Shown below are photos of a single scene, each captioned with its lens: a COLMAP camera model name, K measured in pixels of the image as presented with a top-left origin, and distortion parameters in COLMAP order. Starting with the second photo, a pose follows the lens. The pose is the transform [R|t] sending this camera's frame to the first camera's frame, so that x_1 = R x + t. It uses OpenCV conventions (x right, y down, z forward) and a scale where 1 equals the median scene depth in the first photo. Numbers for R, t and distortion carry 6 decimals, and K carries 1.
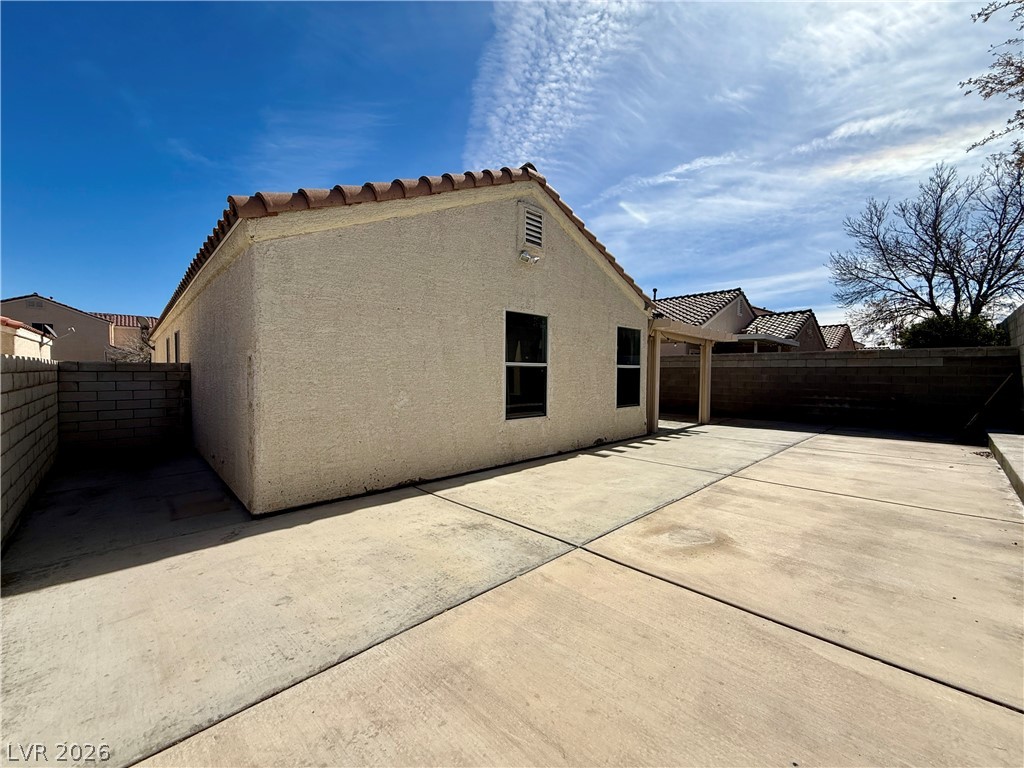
lens RADIAL K [[407.8, 0, 503.2], [0, 407.8, 386.7], [0, 0, 1]] dist [0.003157, -0.000256]
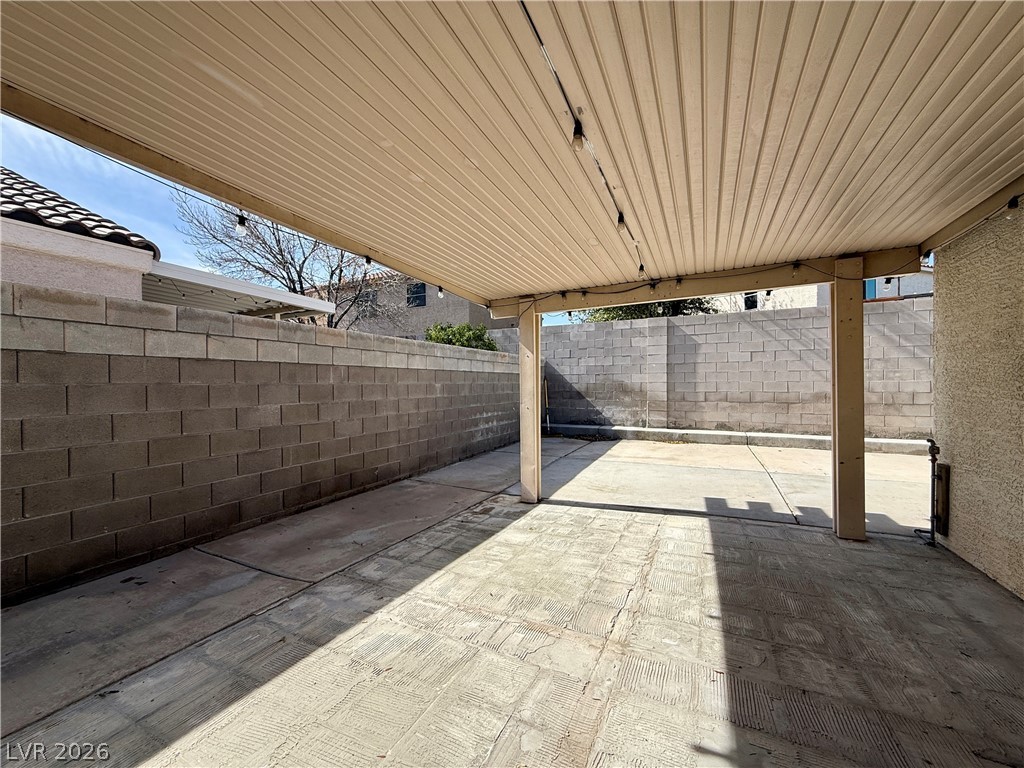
lens RADIAL K [[407.8, 0, 509.5], [0, 407.8, 383.7], [0, 0, 1]] dist [0.003157, -0.000256]
pose [[-0.363411, -0.005855, 0.931610, 0.157870], [0.034792, 0.999197, 0.019852, -0.055049], [-0.930979, 0.039627, -0.362916, 1.662440]]
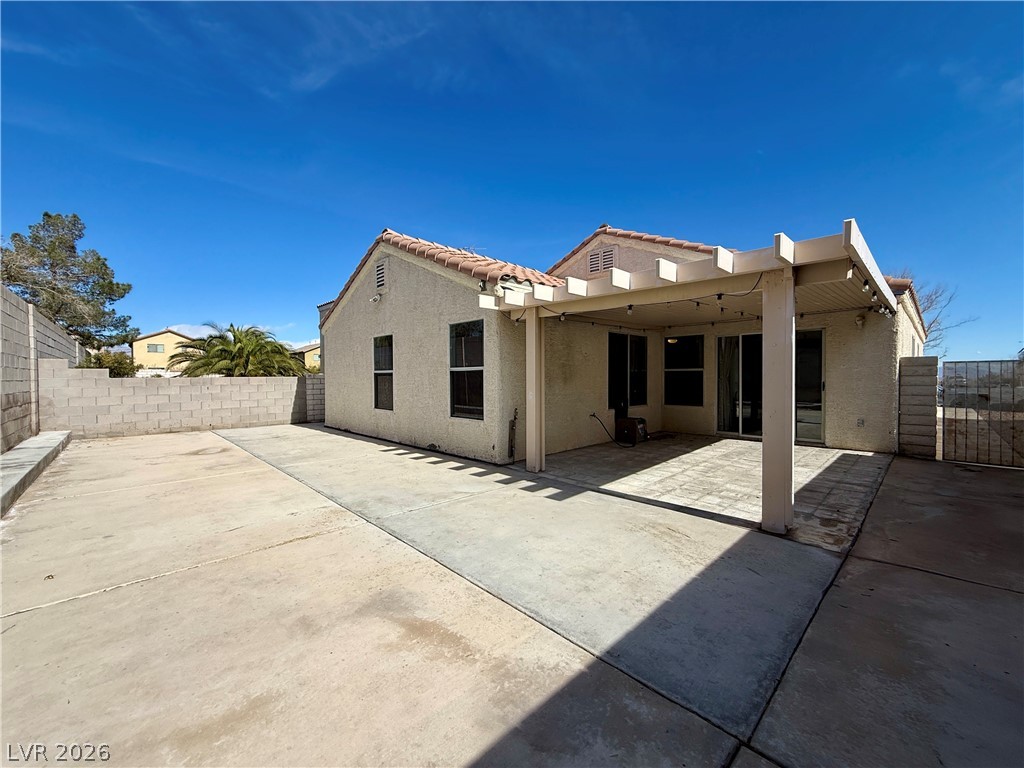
lens RADIAL K [[407.8, 0, 507.3], [0, 407.8, 379.1], [0, 0, 1]] dist [0.003157, -0.000256]
pose [[0.021368, 0.007562, -0.999743, 1.162341], [-0.025168, 0.999659, 0.007023, -0.038064], [0.999455, 0.025012, 0.021551, 1.100606]]
